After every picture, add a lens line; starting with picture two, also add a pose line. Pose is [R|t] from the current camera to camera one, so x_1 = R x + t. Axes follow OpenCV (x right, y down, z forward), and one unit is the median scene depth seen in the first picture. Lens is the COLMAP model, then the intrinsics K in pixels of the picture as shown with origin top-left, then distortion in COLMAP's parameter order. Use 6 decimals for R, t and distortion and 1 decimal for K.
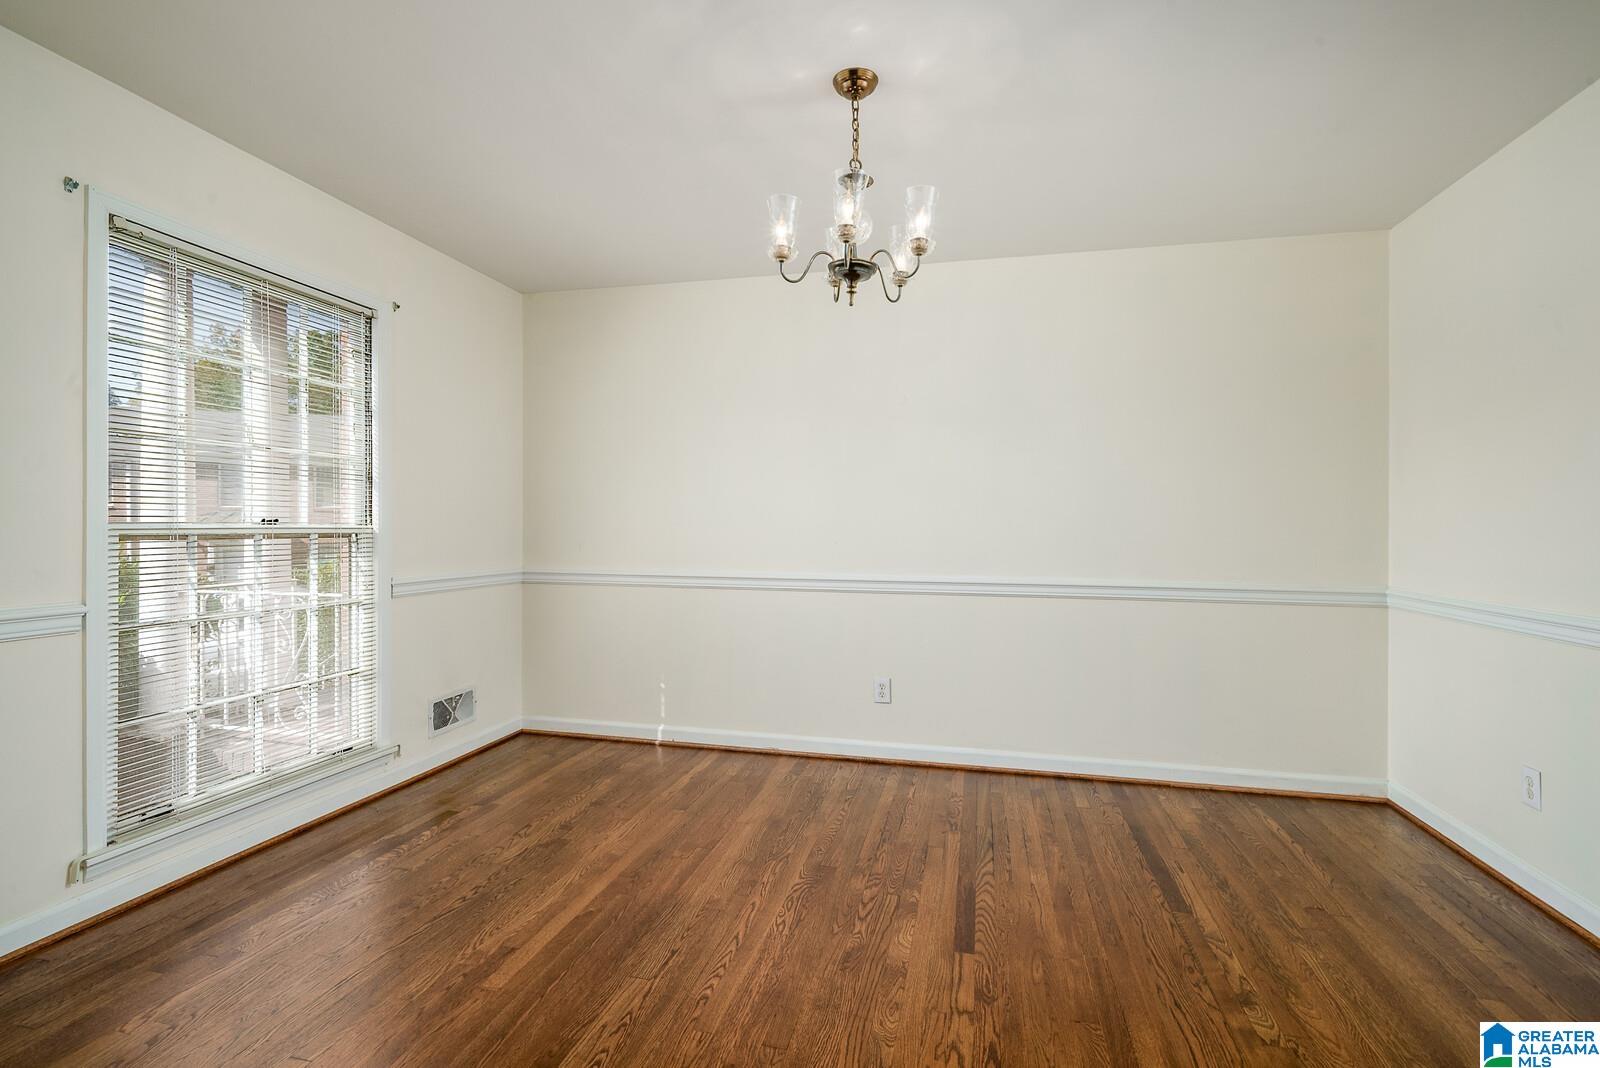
lens RADIAL K [[755.4, 0, 798.7], [0, 755.4, 518.6], [0, 0, 1]] dist [-0.001743, 0.000191]
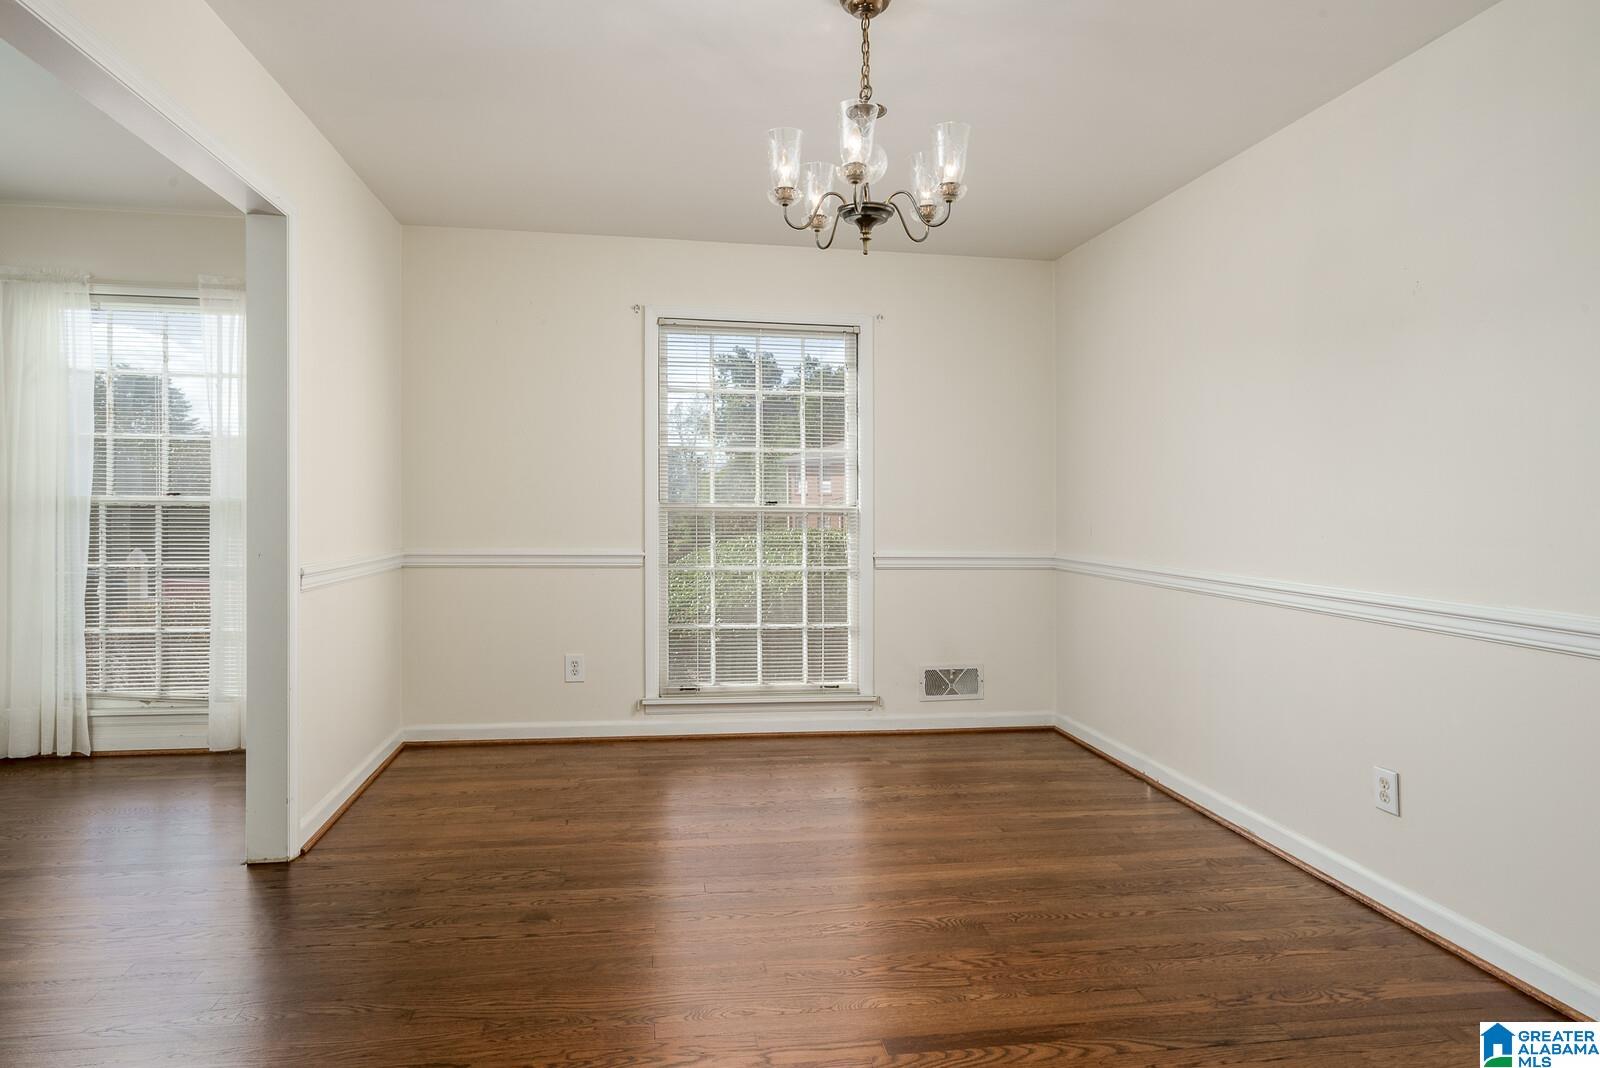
lens RADIAL K [[882.6, 0, 795.0], [0, 882.6, 502.4], [0, 0, 1]] dist [0.000149, -0.000015]
pose [[0.377746, -0.001965, -0.925907, 0.707853], [-0.001059, 0.999996, -0.002554, 0.005888], [0.925909, 0.001946, 0.377742, 0.385315]]
